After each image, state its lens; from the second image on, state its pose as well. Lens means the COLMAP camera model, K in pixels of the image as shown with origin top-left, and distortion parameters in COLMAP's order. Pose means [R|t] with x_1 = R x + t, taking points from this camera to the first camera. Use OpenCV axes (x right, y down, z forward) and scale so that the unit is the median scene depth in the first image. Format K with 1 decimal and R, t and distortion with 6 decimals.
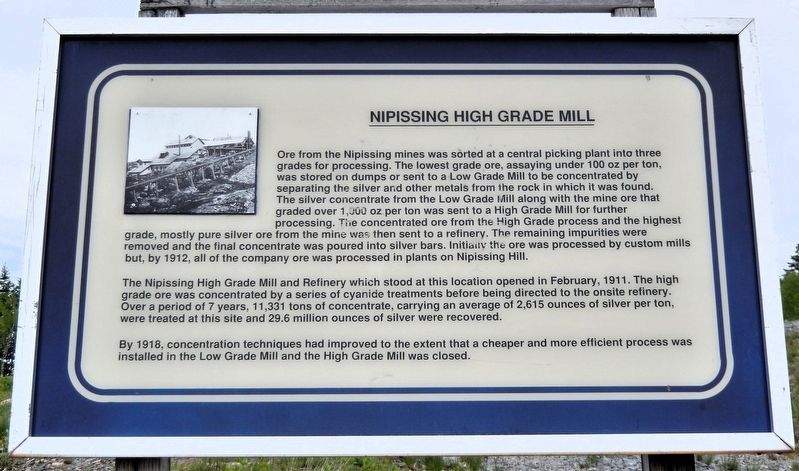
lens RADIAL K [[1022.0, 0, 399.5], [0, 1022.0, 235.5], [0, 0, 1]] dist [-0.079719, -0.010782]
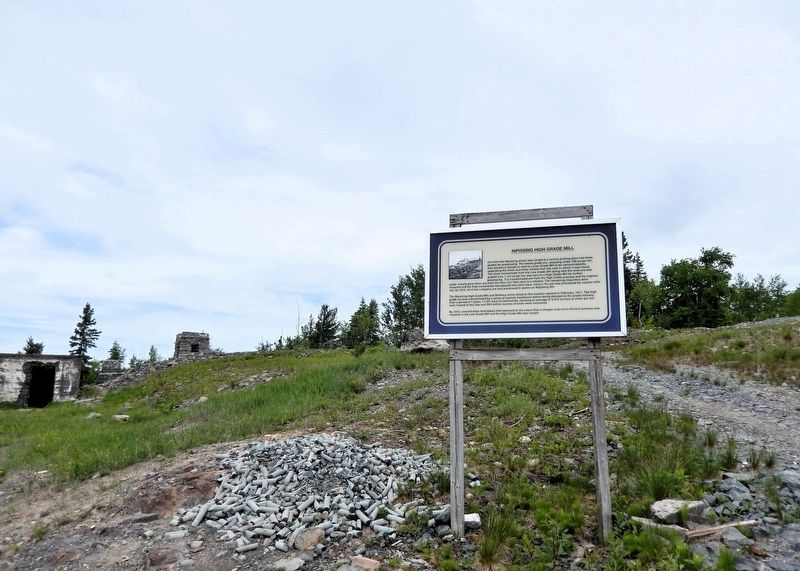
lens RADIAL K [[590.9, 0, 400.0], [0, 590.9, 285.5], [0, 0, 1]] dist [0.002990, 0.000541]
pose [[0.964595, -0.030490, -0.261966, 0.145733], [0.034687, 0.999333, 0.011411, -0.029126], [0.261443, -0.020094, 0.965010, -1.257544]]
